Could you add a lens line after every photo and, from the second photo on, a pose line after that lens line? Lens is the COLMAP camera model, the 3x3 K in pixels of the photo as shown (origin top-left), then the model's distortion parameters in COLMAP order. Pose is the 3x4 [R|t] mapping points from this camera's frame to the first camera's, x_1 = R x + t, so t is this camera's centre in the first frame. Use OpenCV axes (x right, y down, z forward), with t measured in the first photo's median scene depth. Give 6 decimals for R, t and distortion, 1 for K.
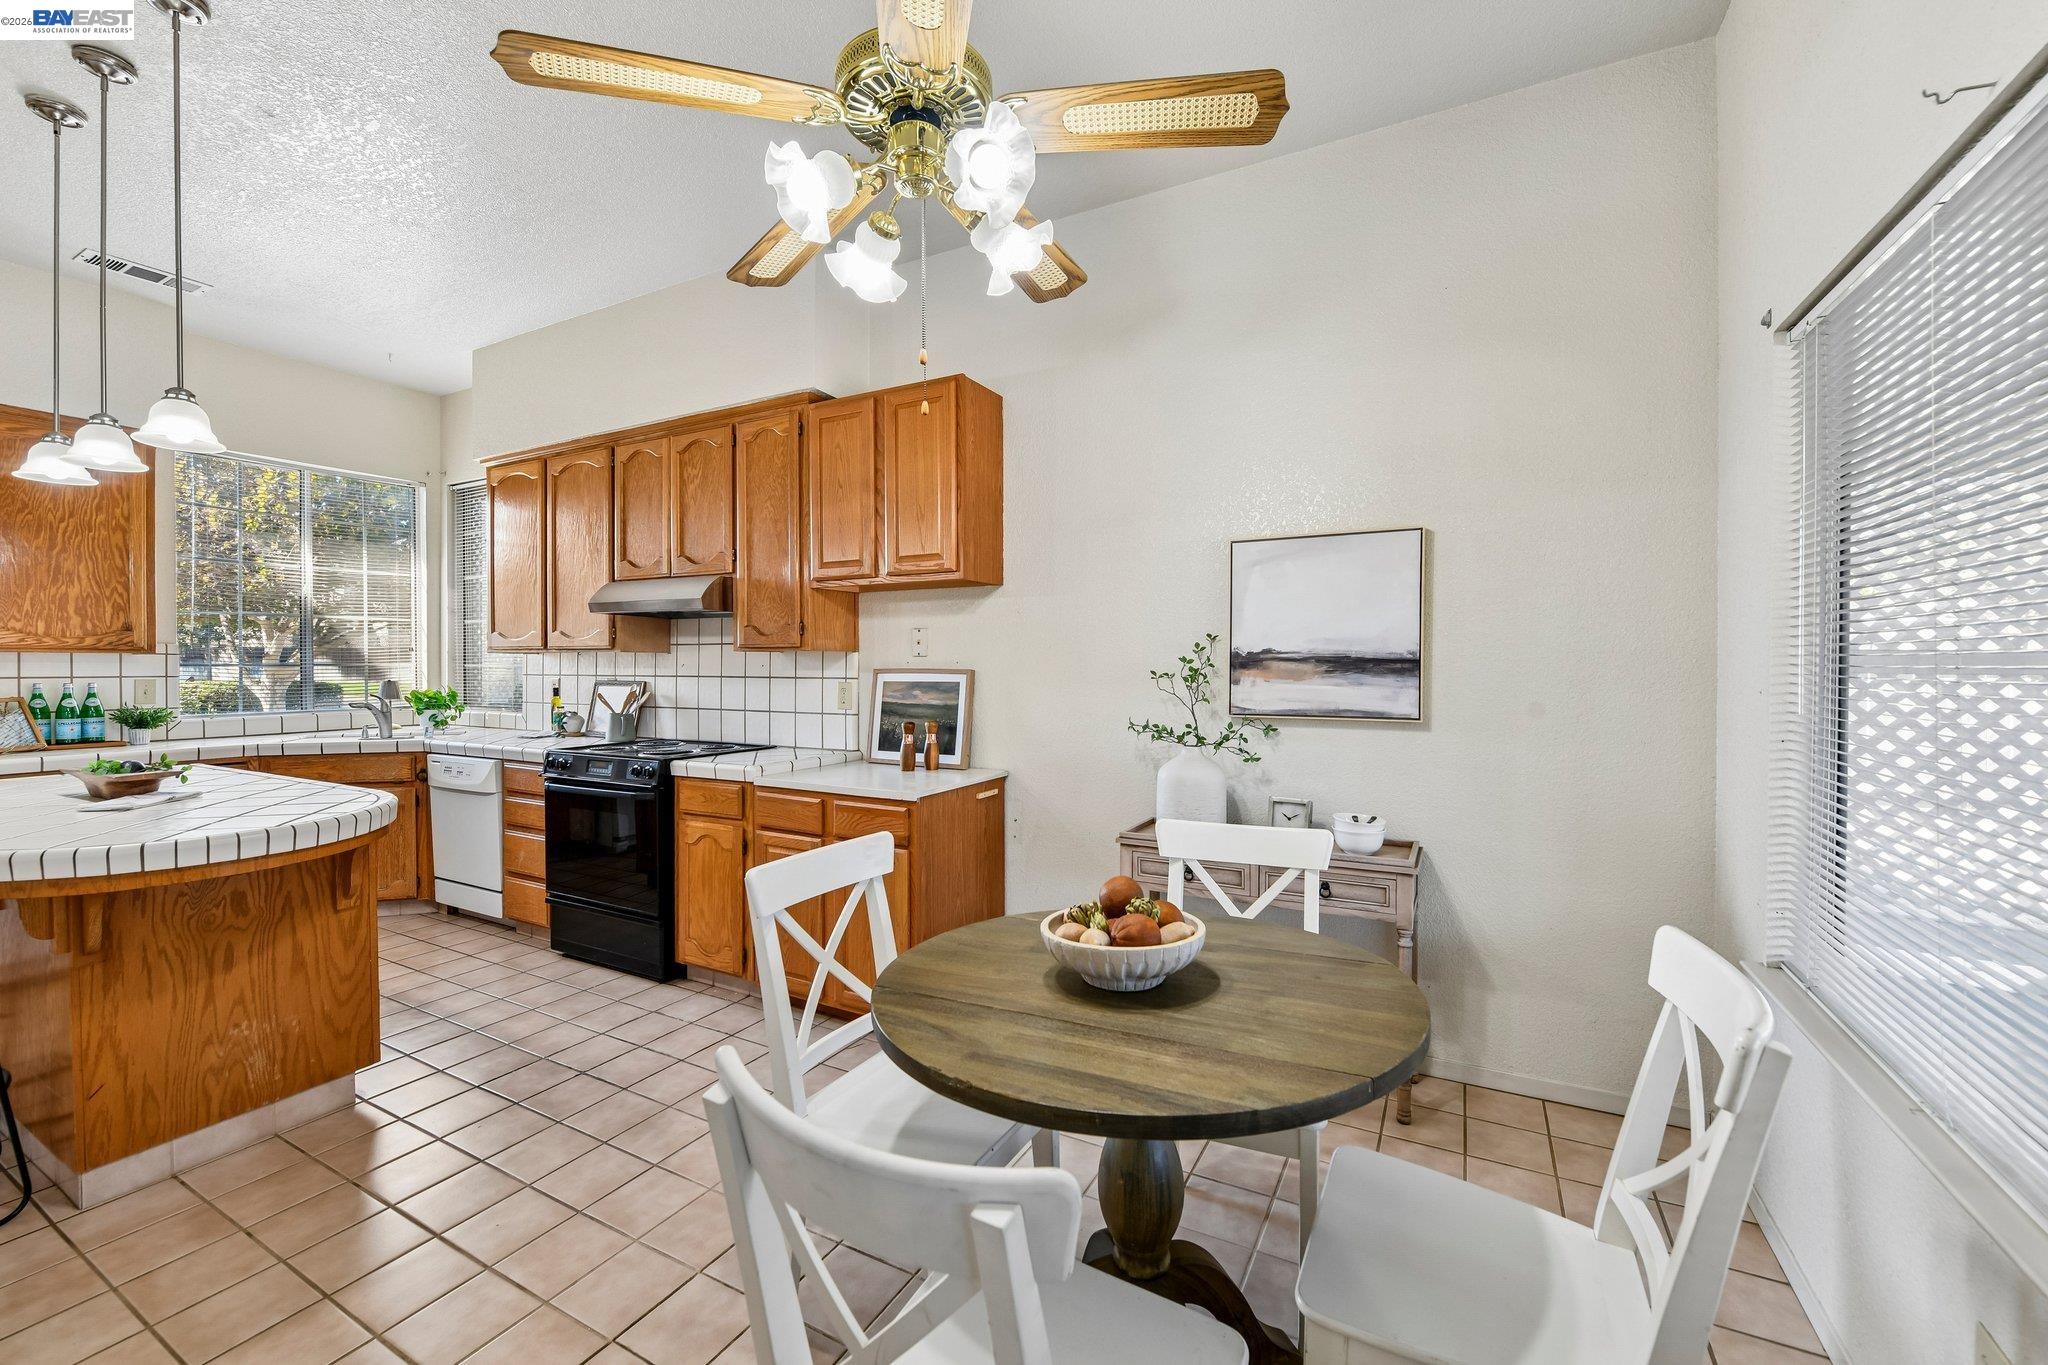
lens RADIAL K [[815.4, 0, 1034.2], [0, 815.4, 671.2], [0, 0, 1]] dist [-0.011853, 0.001074]
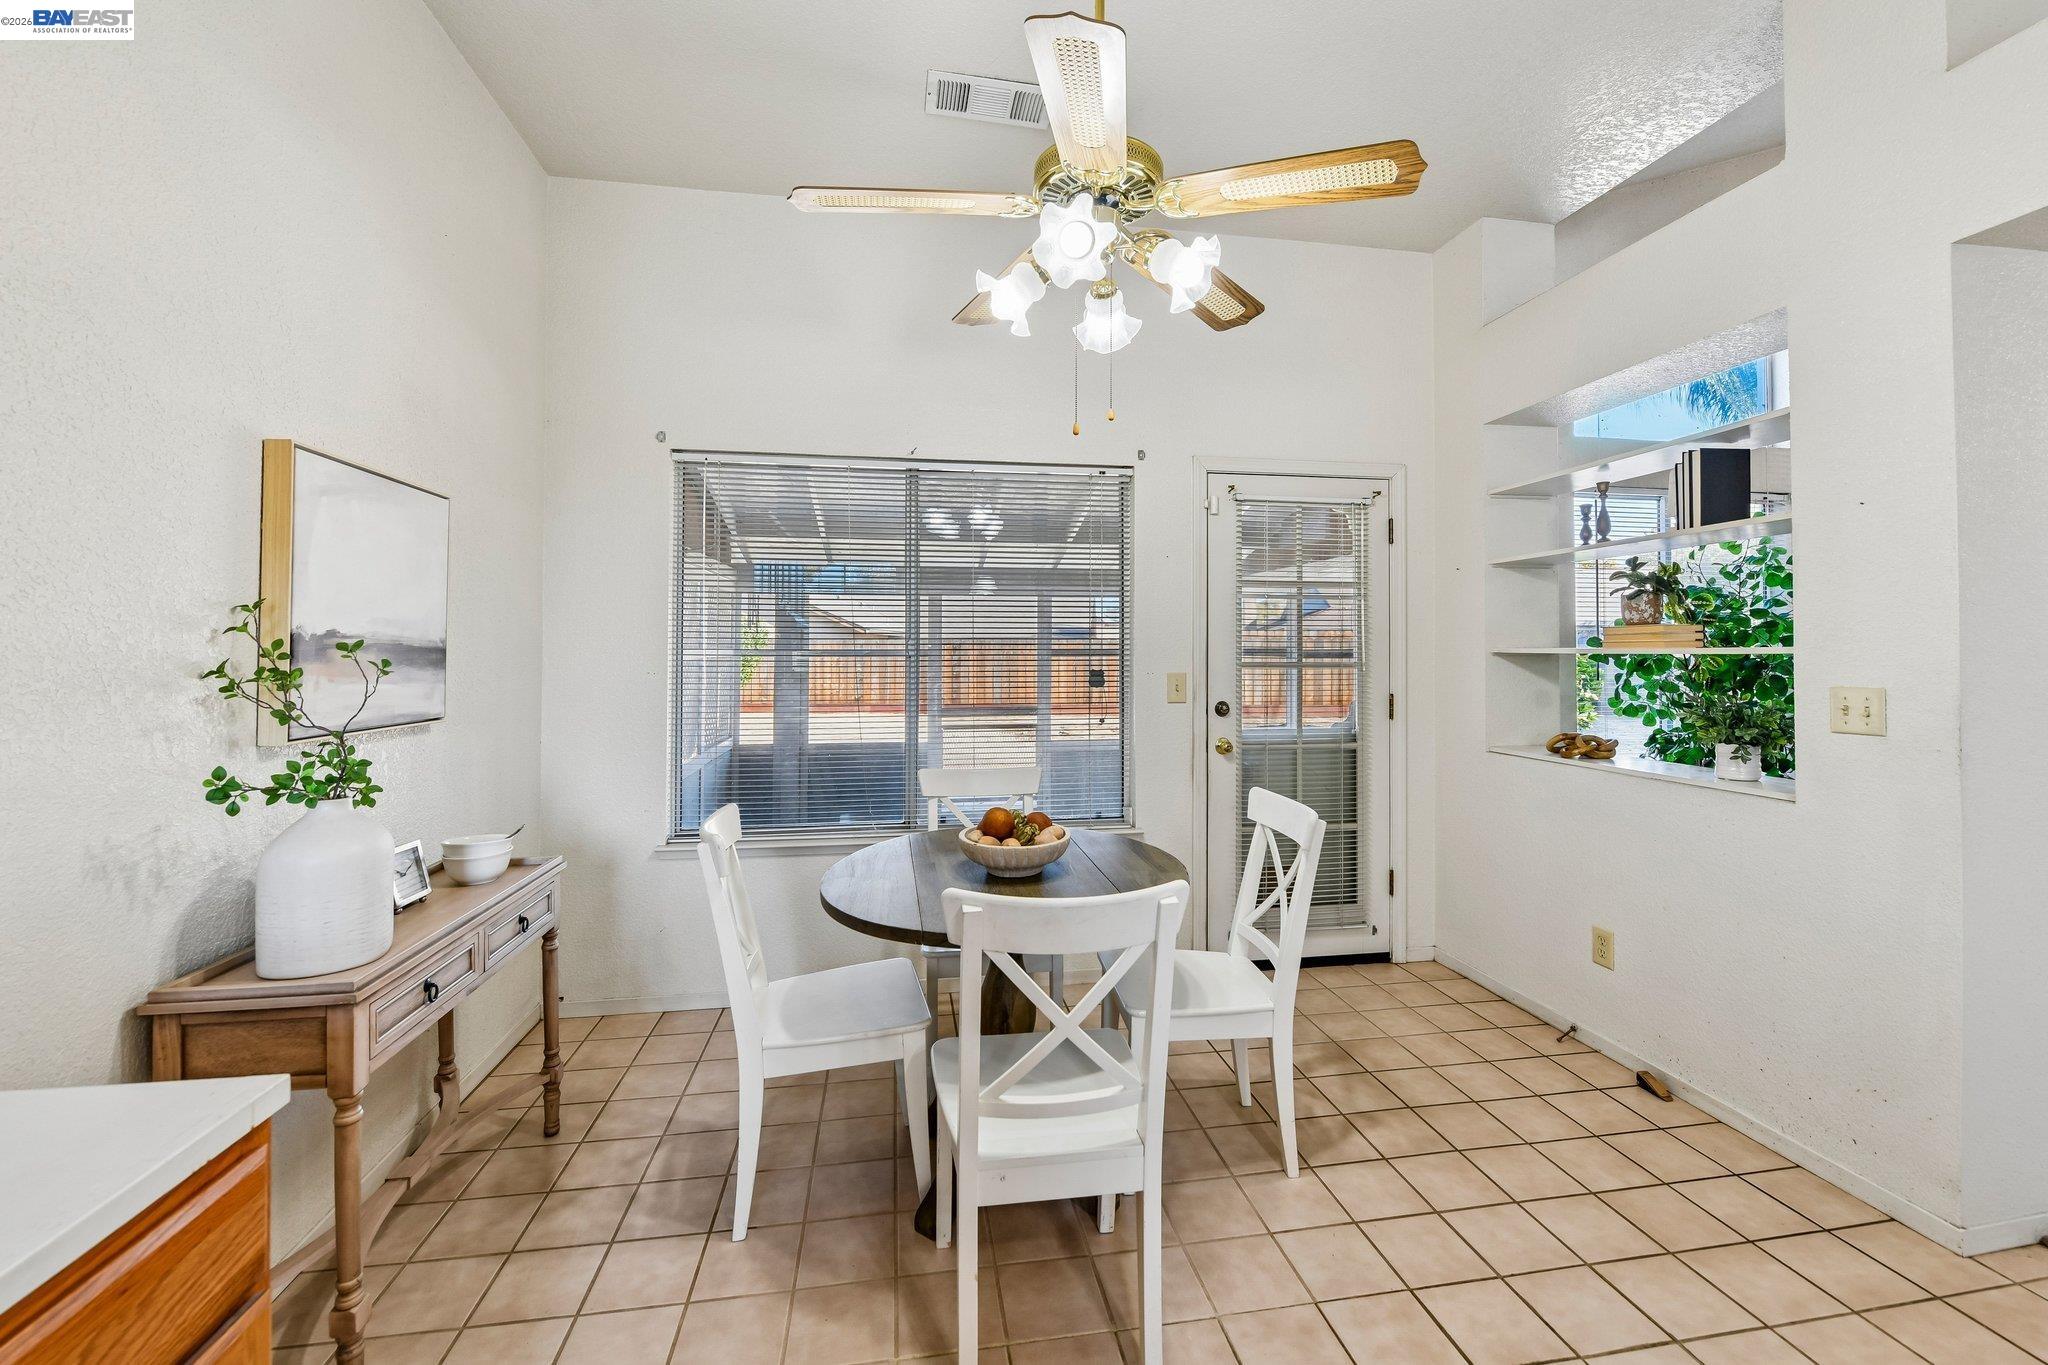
lens RADIAL K [[815.4, 0, 1027.6], [0, 815.4, 634.4], [0, 0, 1]] dist [-0.011853, 0.001074]
pose [[-0.605980, 0.020128, 0.795225, -0.451263], [0.008133, 0.999784, -0.019108, -0.006089], [-0.795439, -0.005112, -0.606013, 0.784478]]
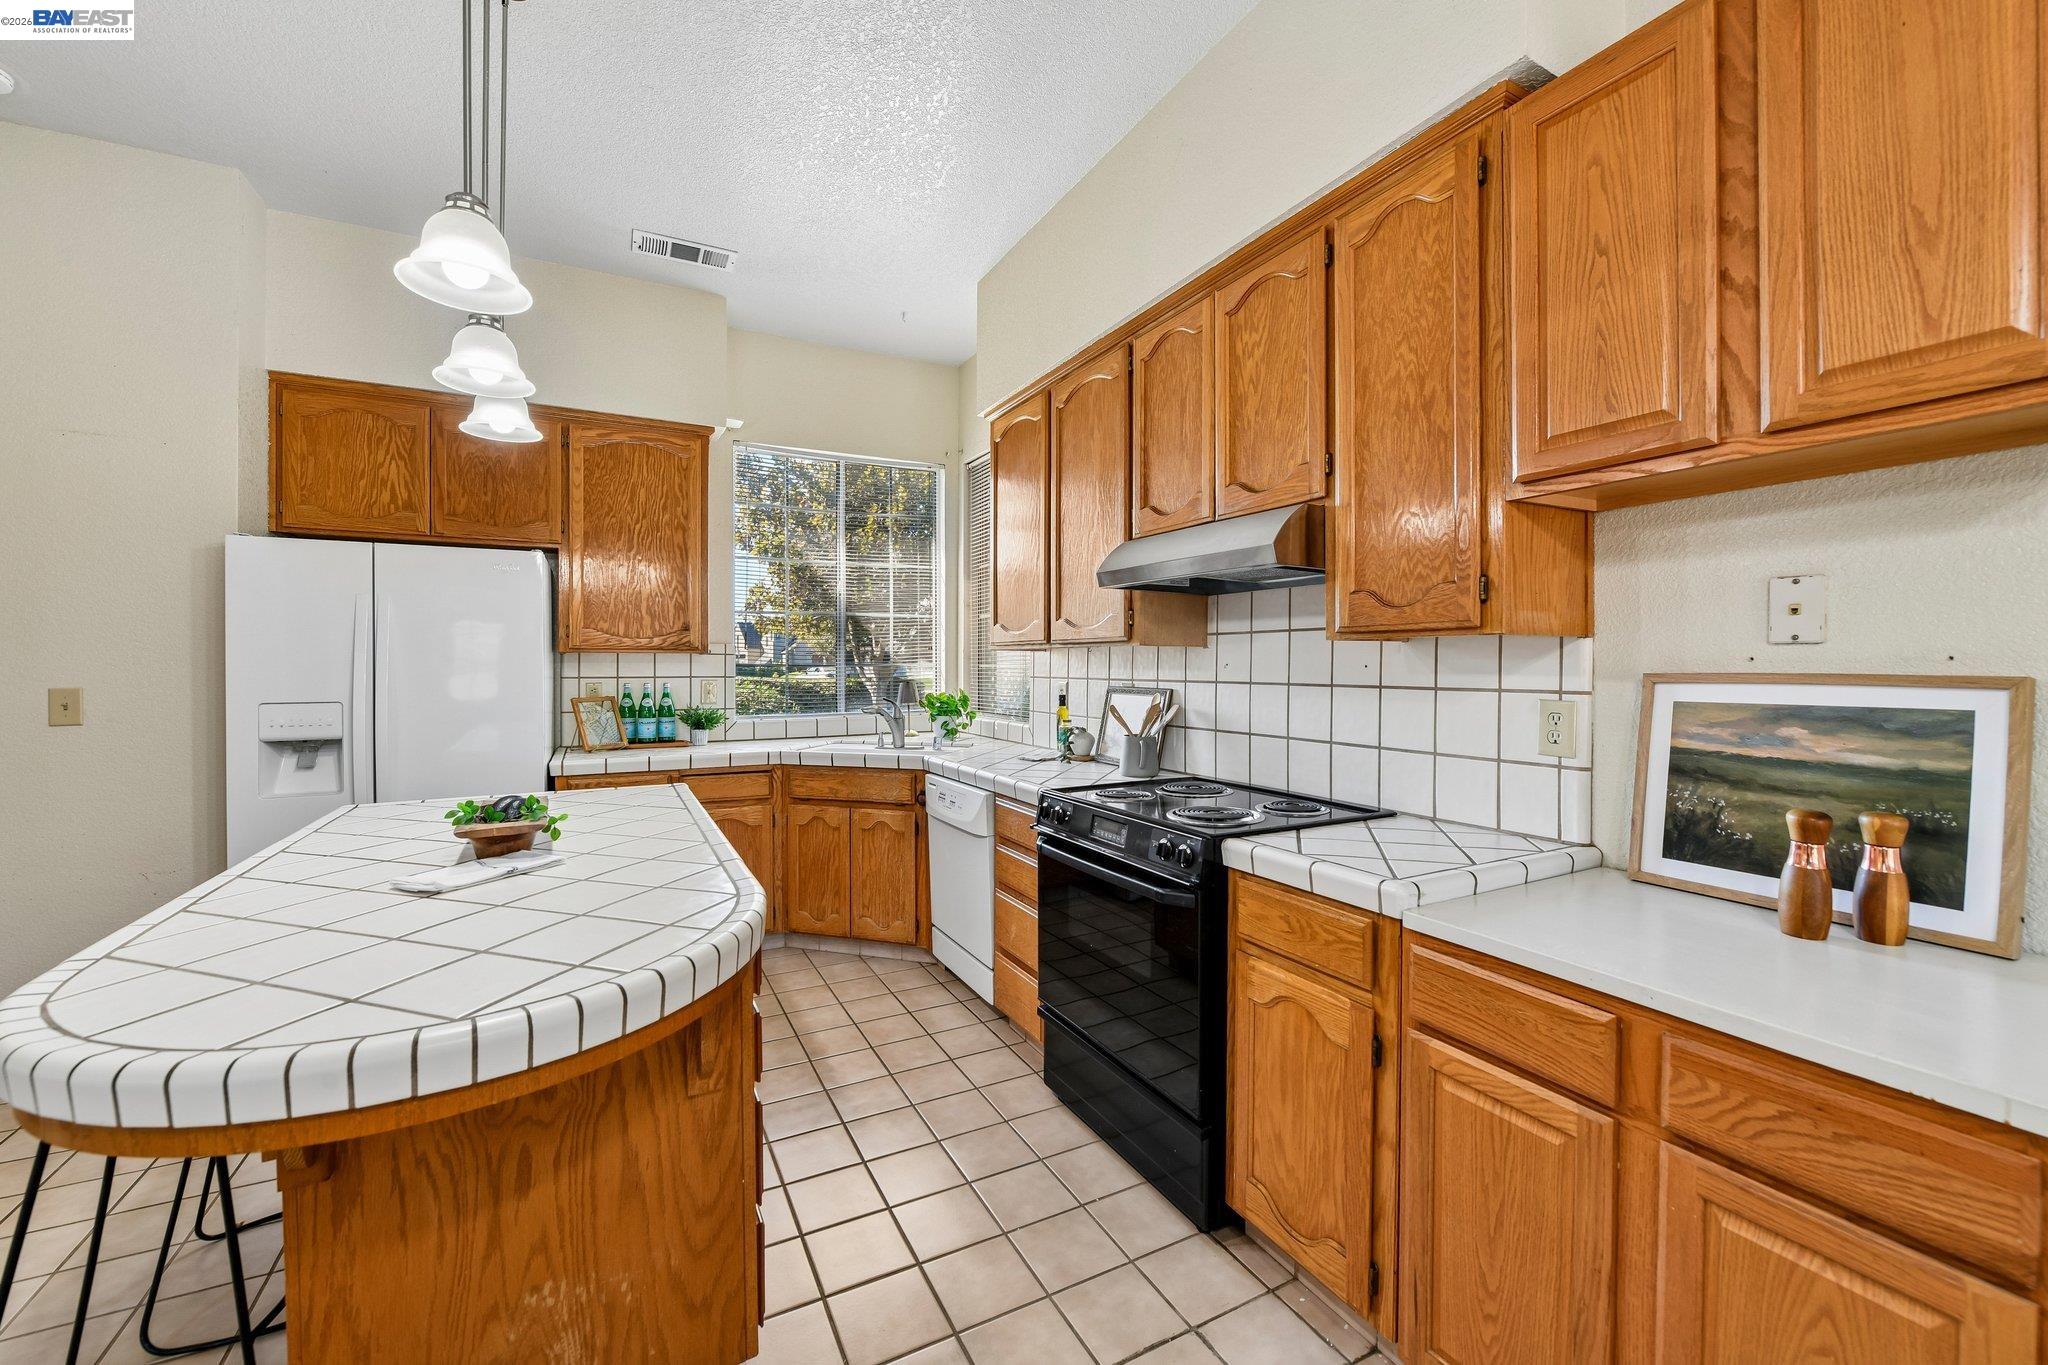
lens RADIAL K [[815.4, 0, 1037.8], [0, 815.4, 670.6], [0, 0, 1]] dist [-0.011853, 0.001074]
pose [[0.830938, 0.003728, -0.556353, -0.242792], [-0.005191, 0.999986, -0.001052, -0.002439], [0.556341, 0.003762, 0.830946, 0.468387]]
